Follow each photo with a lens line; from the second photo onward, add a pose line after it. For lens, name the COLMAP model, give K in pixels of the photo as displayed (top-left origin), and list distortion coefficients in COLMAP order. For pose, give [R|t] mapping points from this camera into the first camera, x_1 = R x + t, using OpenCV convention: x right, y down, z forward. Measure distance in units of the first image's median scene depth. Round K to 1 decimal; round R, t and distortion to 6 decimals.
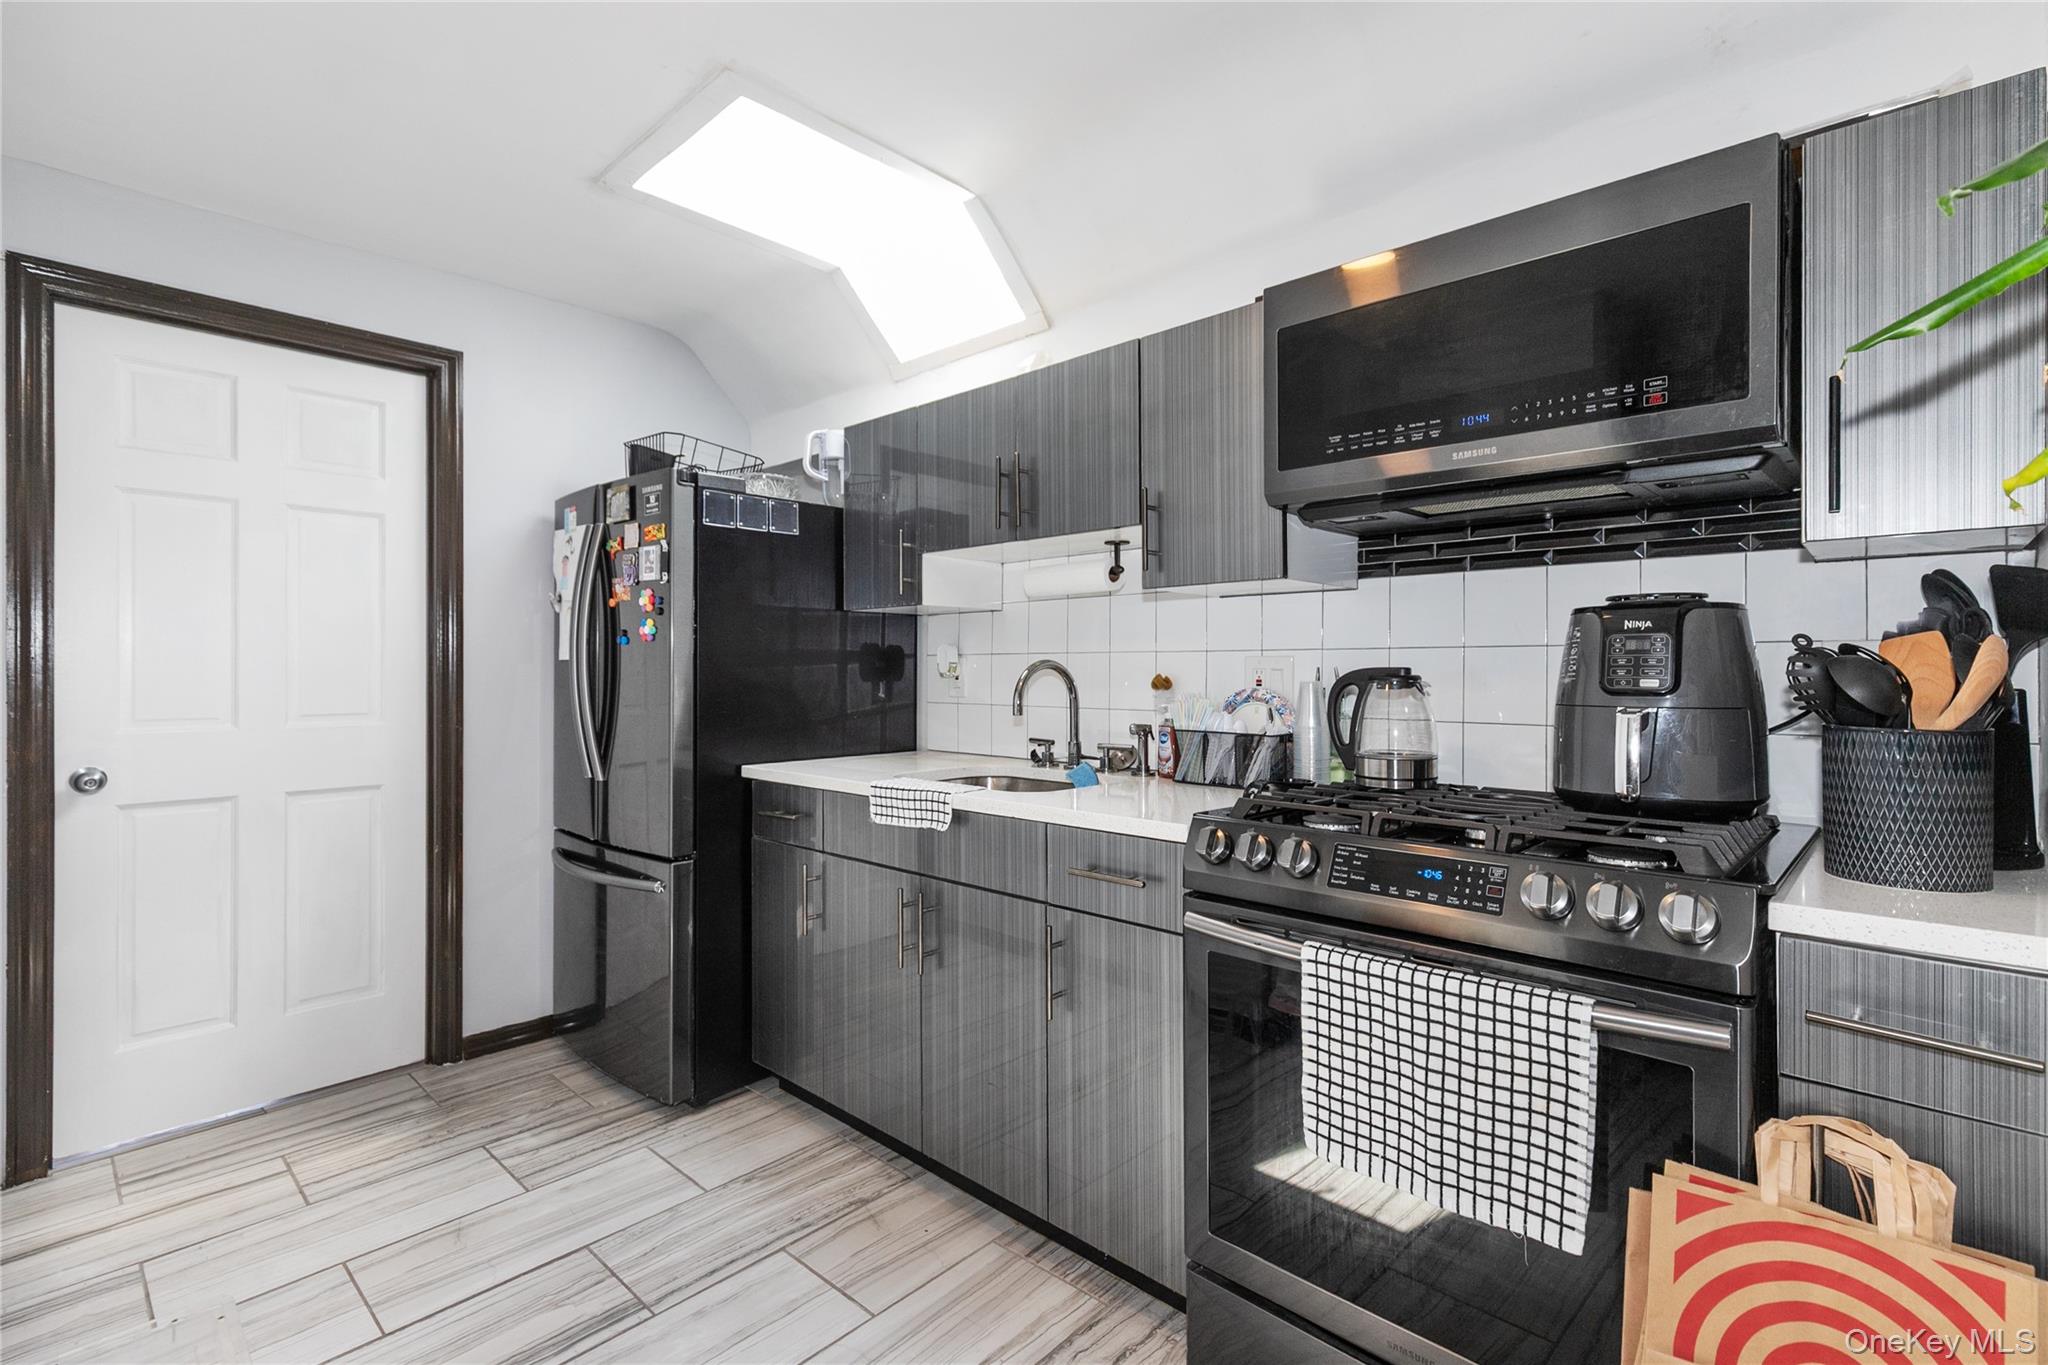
lens RADIAL K [[917.9, 0, 1024.0], [0, 917.9, 682.5], [0, 0, 1]] dist [0.000435, -0.000501]
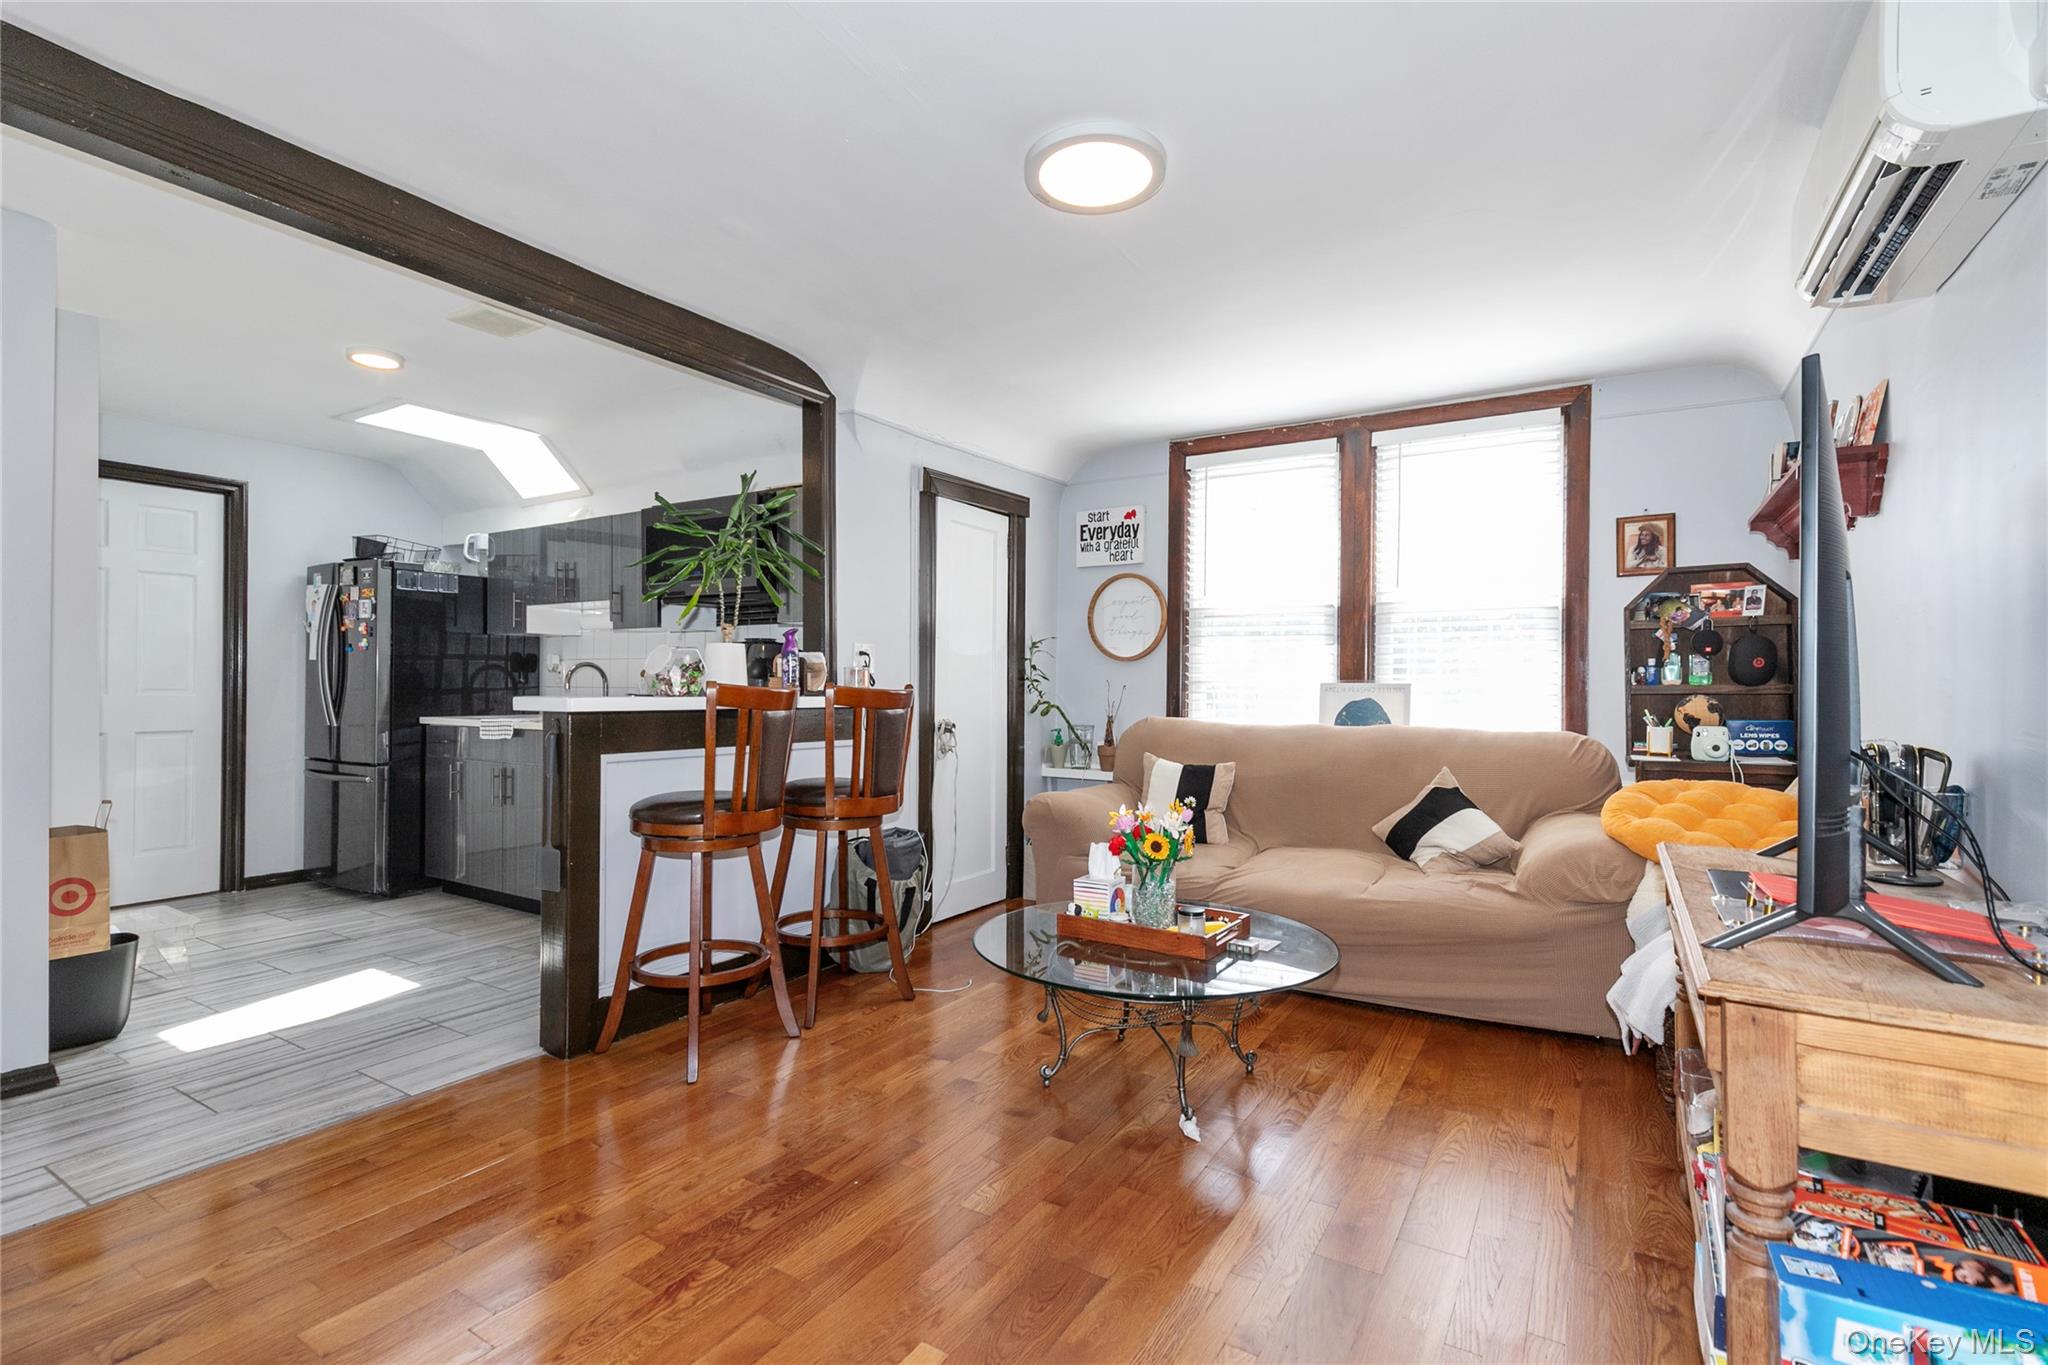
lens RADIAL K [[917.9, 0, 1024.0], [0, 917.9, 682.5], [0, 0, 1]] dist [0.000435, -0.000501]
pose [[0.979493, 0.004249, 0.201433, 0.503529], [-0.003293, 0.999982, -0.005081, 0.025199], [-0.201451, 0.004314, 0.979489, -1.046339]]
